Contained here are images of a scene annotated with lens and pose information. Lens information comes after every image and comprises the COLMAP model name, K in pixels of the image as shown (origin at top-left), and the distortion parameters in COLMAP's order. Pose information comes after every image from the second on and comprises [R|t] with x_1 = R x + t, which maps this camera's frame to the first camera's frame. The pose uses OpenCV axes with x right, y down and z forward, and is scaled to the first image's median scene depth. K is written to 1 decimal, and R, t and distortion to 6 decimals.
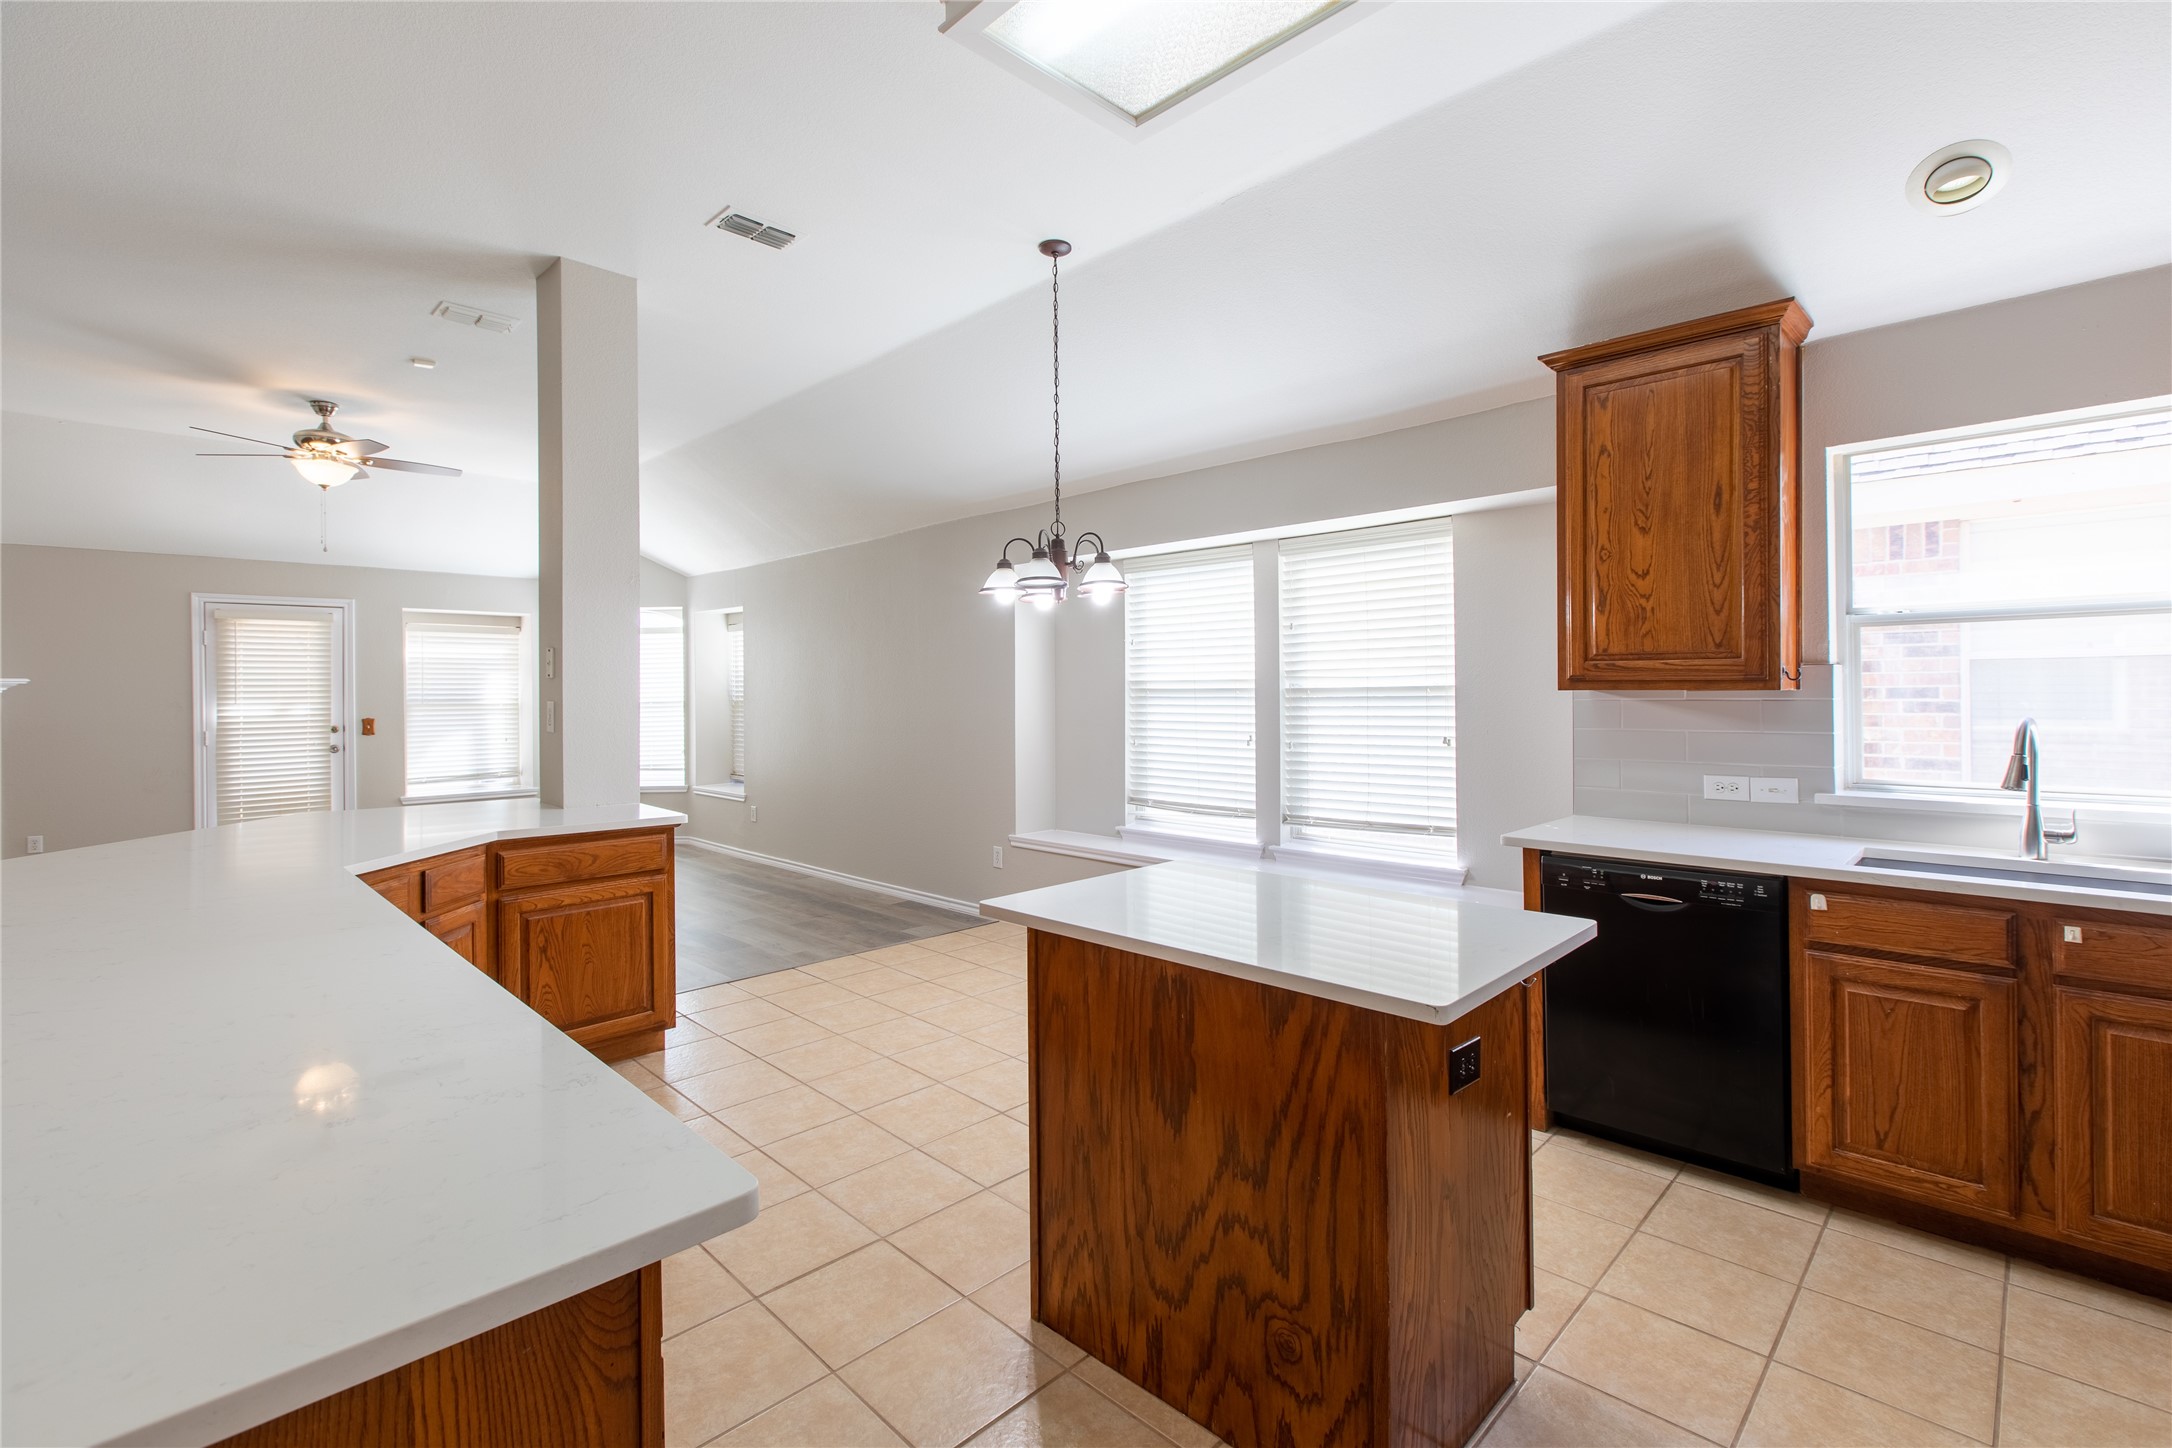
lens RADIAL K [[966.7, 0, 1088.7], [0, 966.7, 689.4], [0, 0, 1]] dist [0.000645, -0.000454]
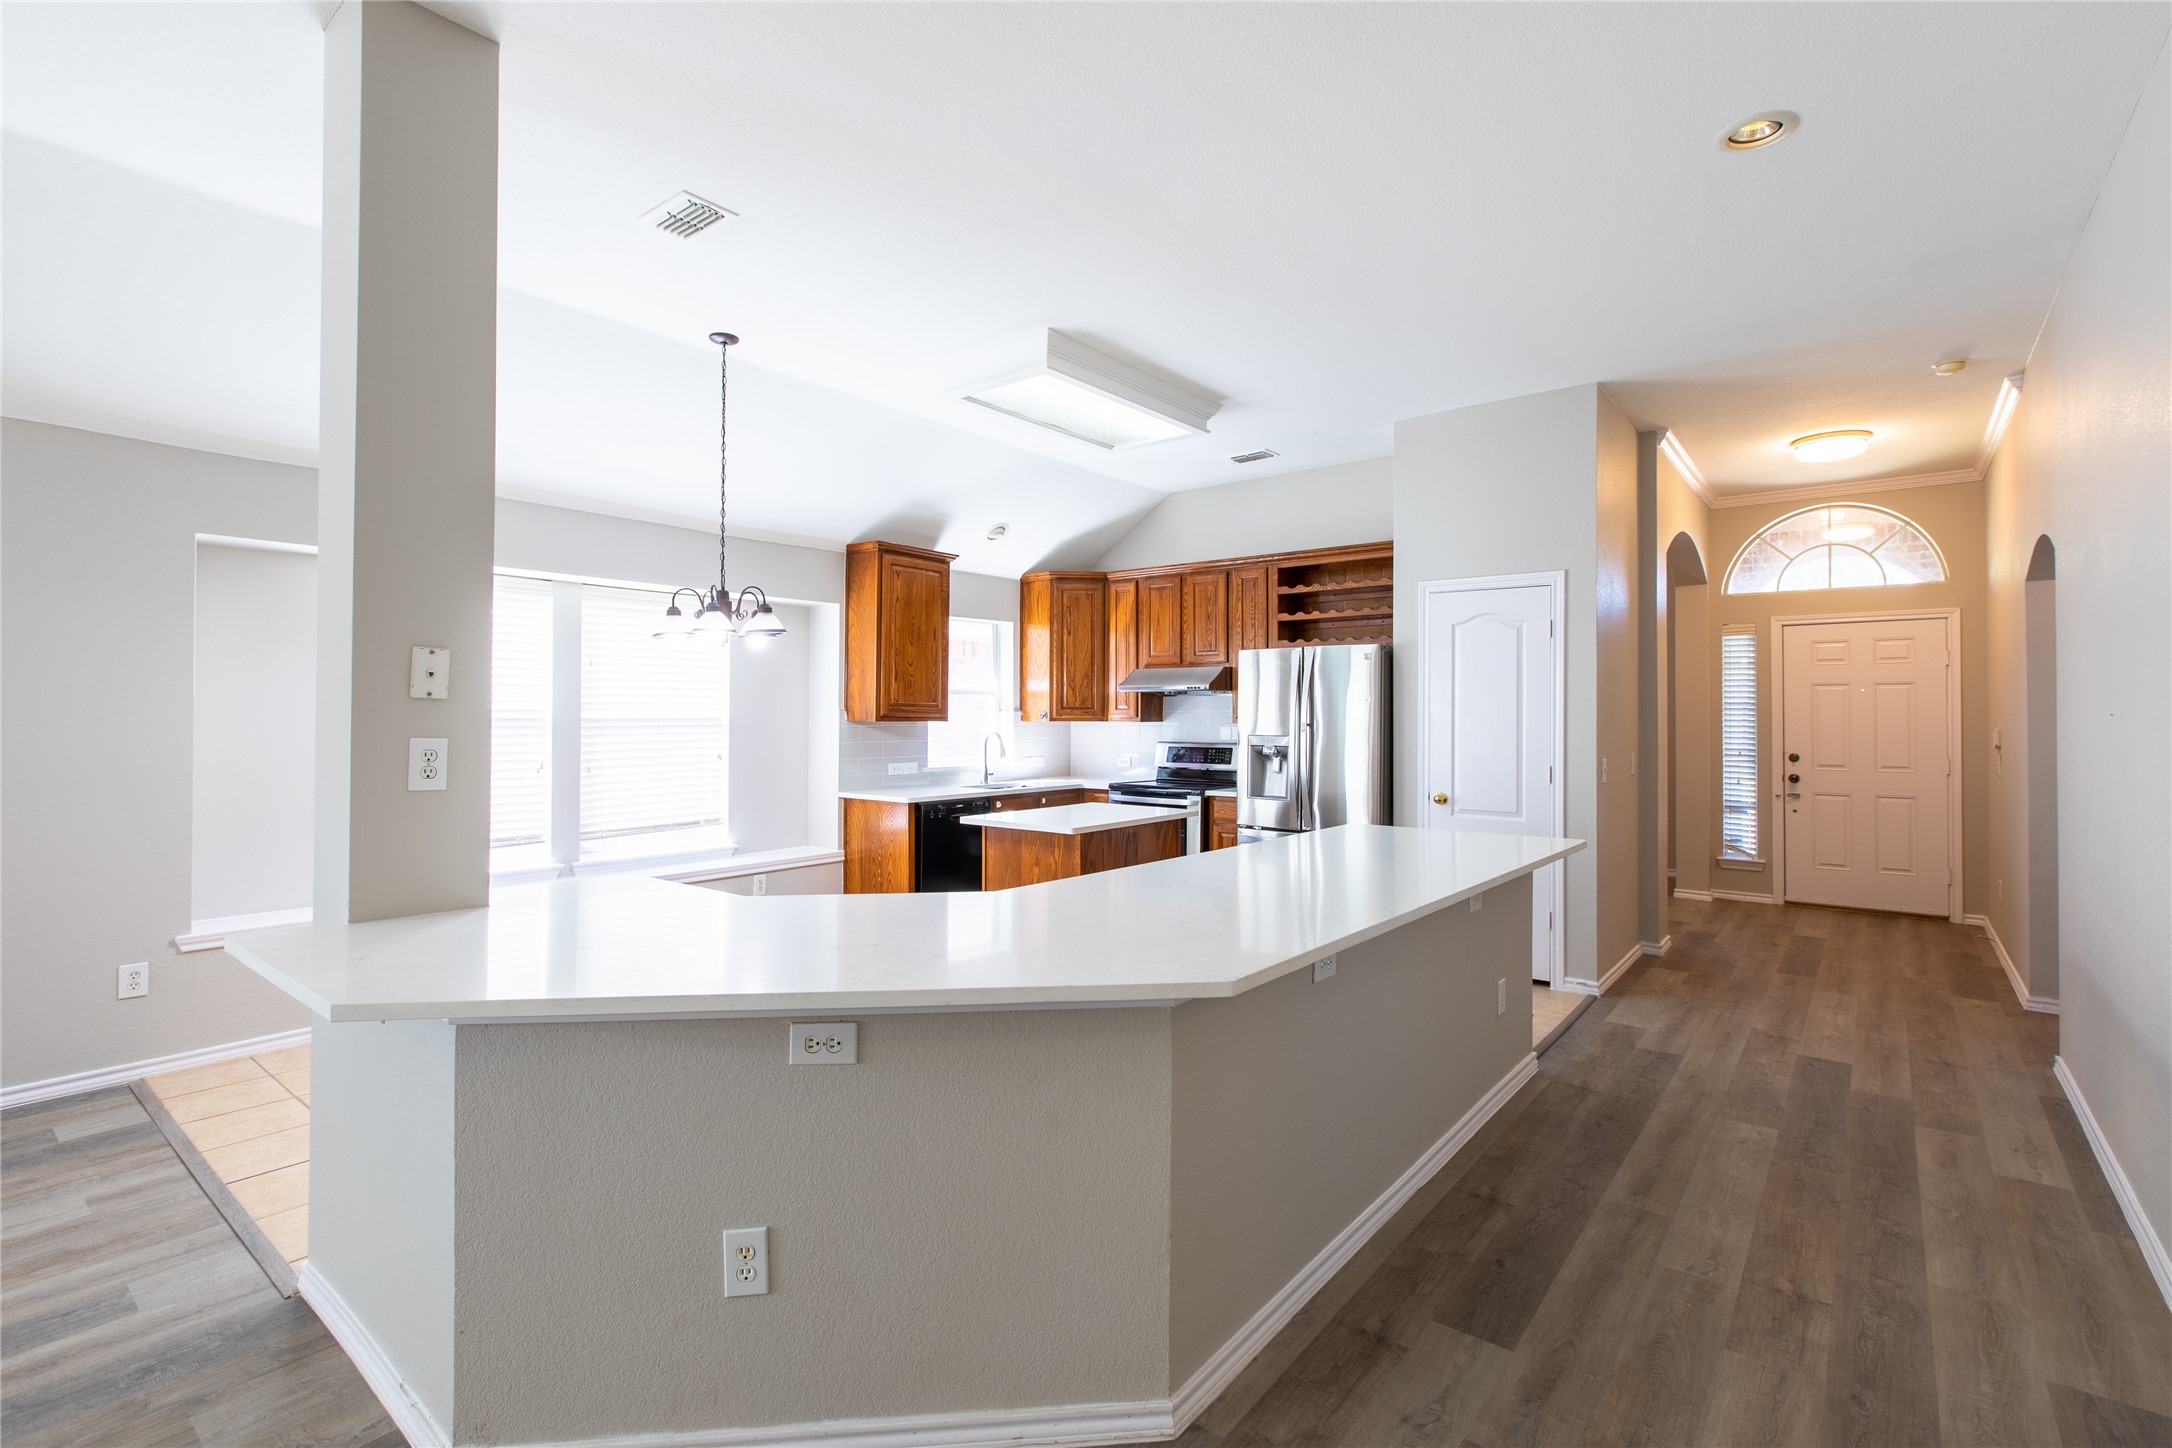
lens RADIAL K [[988.5, 0, 1087.4], [0, 988.5, 703.3], [0, 0, 1]] dist [-0.001501, -0.000478]
pose [[-0.103694, 0.018324, 0.994440, -1.532783], [-0.004668, 0.999810, -0.018909, 0.000040], [-0.994598, -0.006603, -0.103589, 0.843176]]
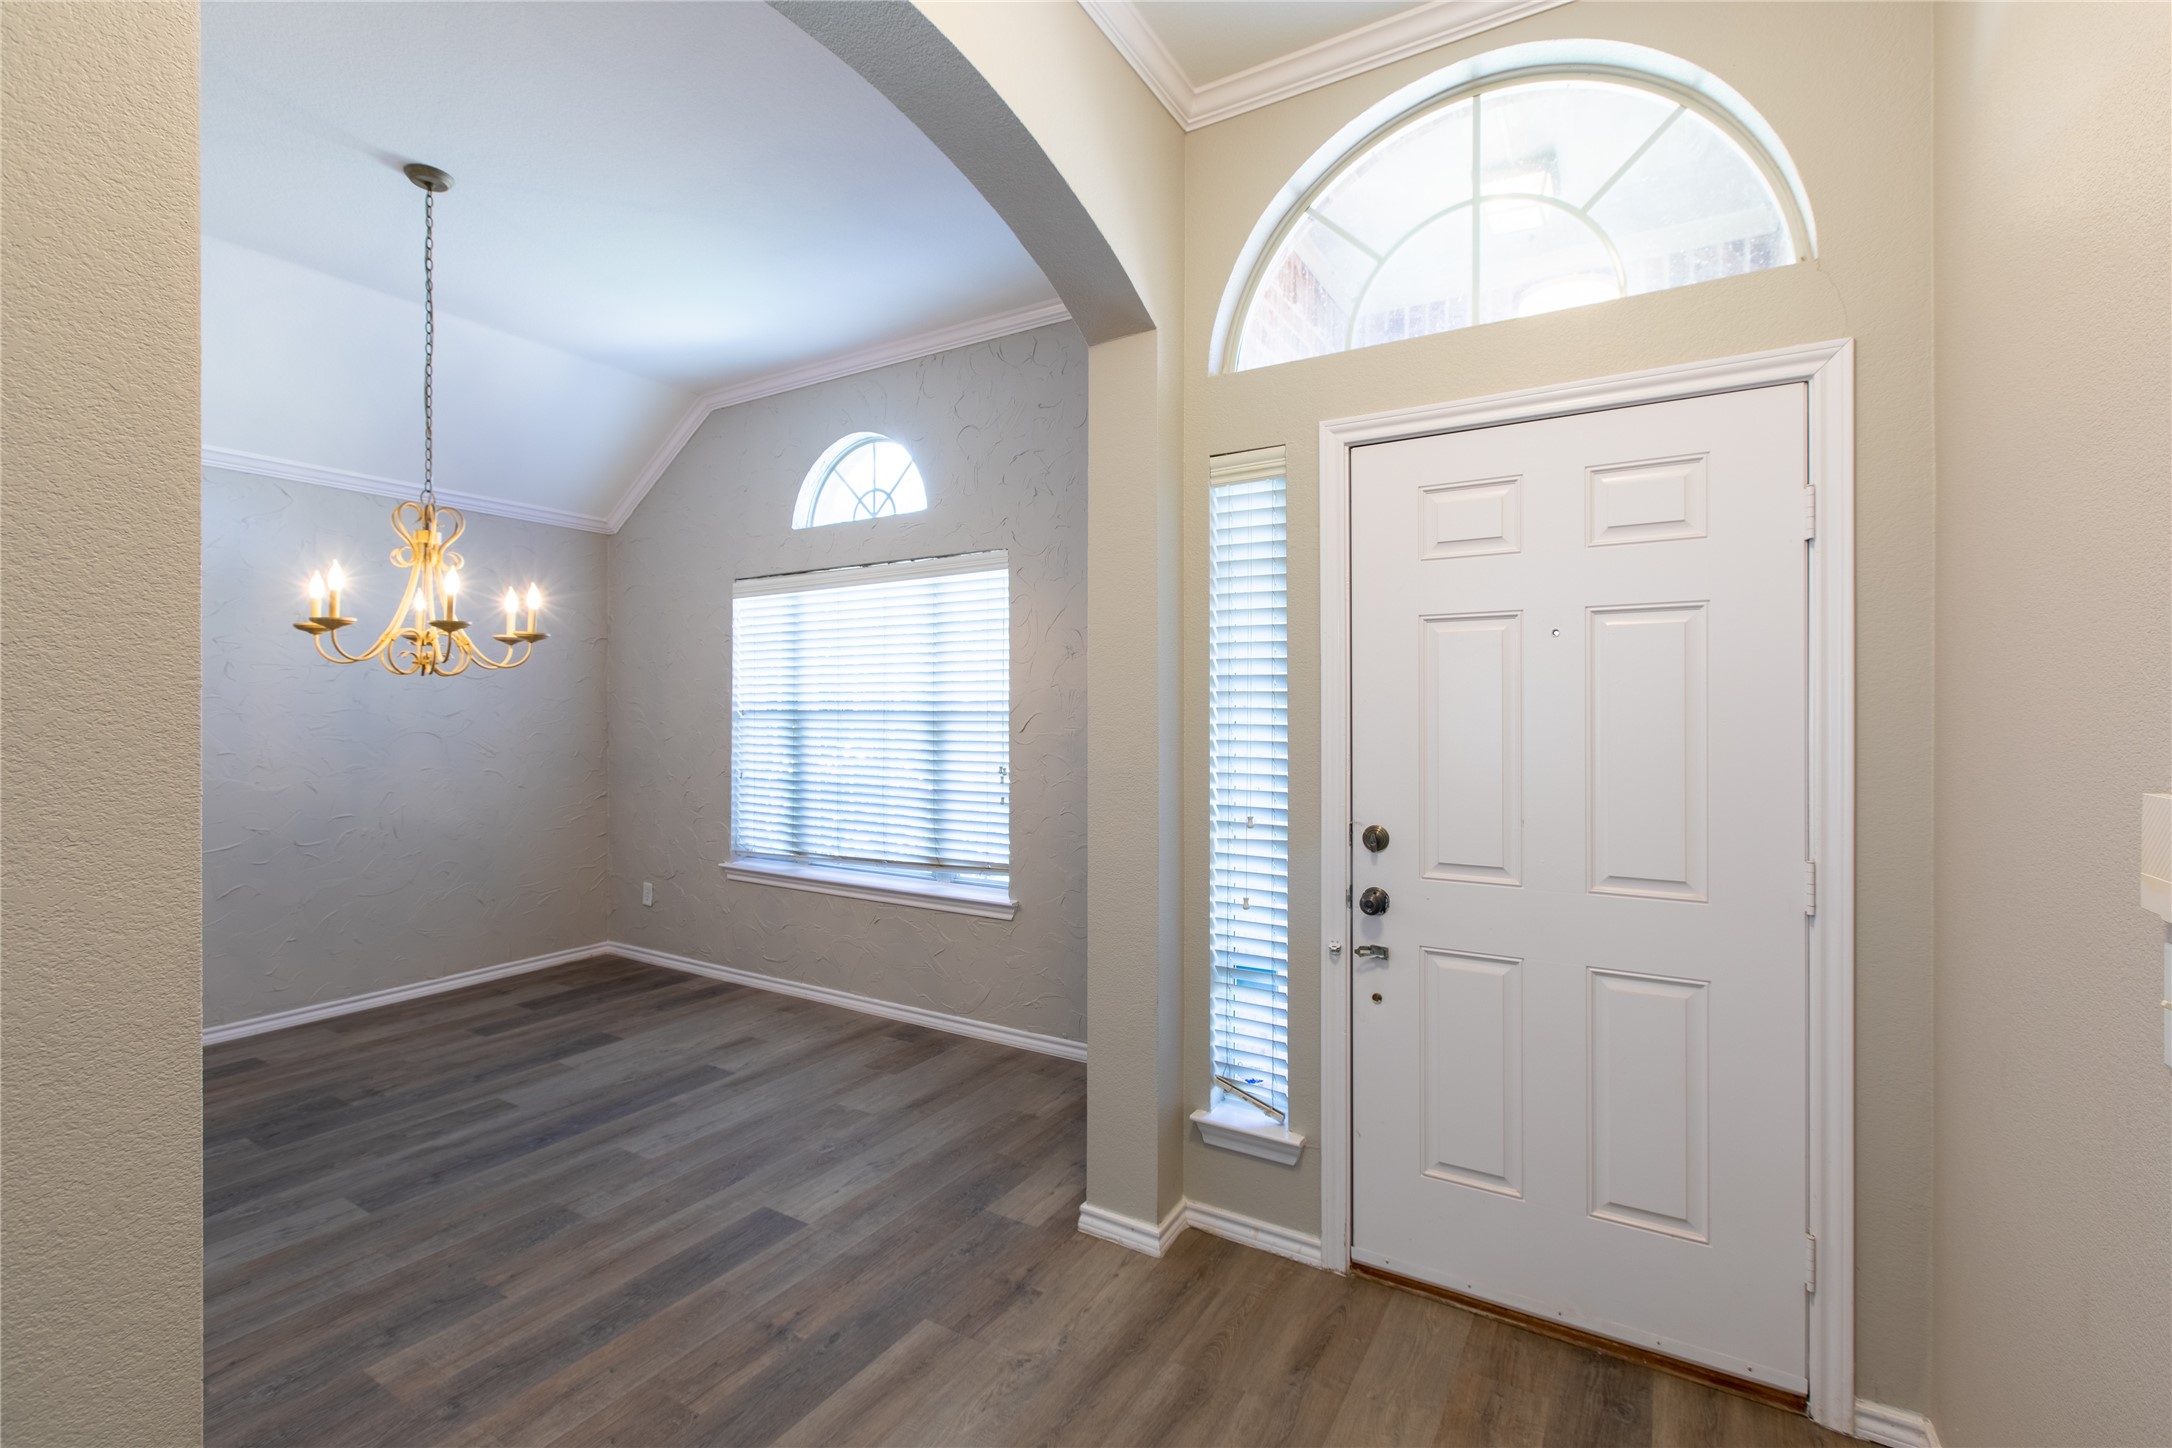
lens RADIAL K [[963.4, 0, 1091.2], [0, 963.4, 707.7], [0, 0, 1]] dist [0.001026, 0.001134]
pose [[-0.233162, 0.006540, 0.972416, -0.033357], [-0.002758, 0.999969, -0.007387, -0.021791], [-0.972434, -0.004405, -0.233136, -0.704053]]
